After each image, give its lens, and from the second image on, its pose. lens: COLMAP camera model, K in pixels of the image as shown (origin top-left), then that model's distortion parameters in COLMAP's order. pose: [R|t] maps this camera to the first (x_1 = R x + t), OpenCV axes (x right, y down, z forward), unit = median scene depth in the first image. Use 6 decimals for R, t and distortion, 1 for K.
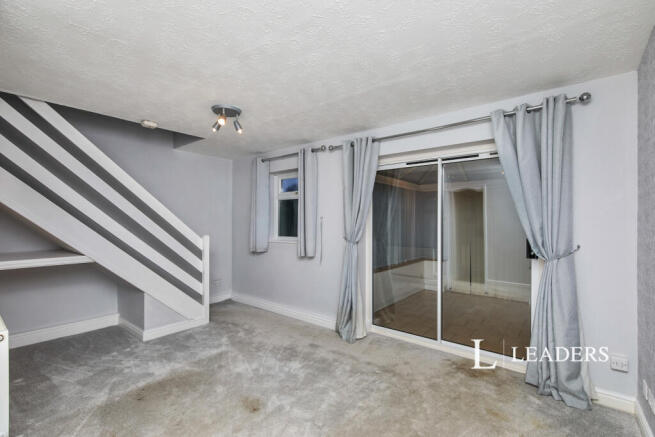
lens RADIAL K [[304.2, 0, 327.5], [0, 304.2, 218.5], [0, 0, 1]] dist [-0.000089, -0.000080]
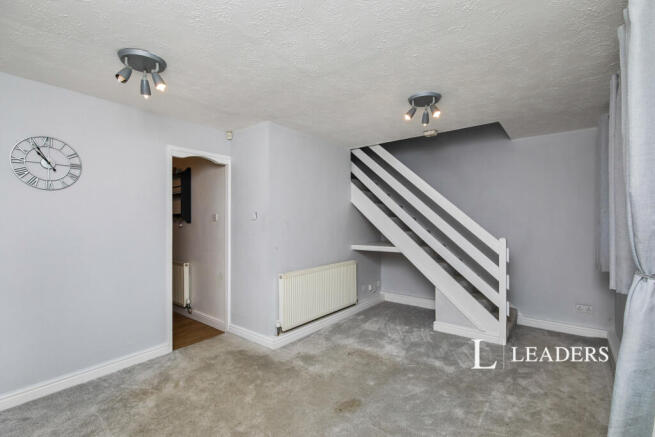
lens RADIAL K [[304.2, 0, 327.5], [0, 304.2, 218.5], [0, 0, 1]] dist [-0.000089, -0.000080]
pose [[0.001973, -0.019774, -0.999803, 0.510712], [0.017853, 0.999646, -0.019736, 0.013641], [0.999839, -0.017811, 0.002325, 0.624567]]
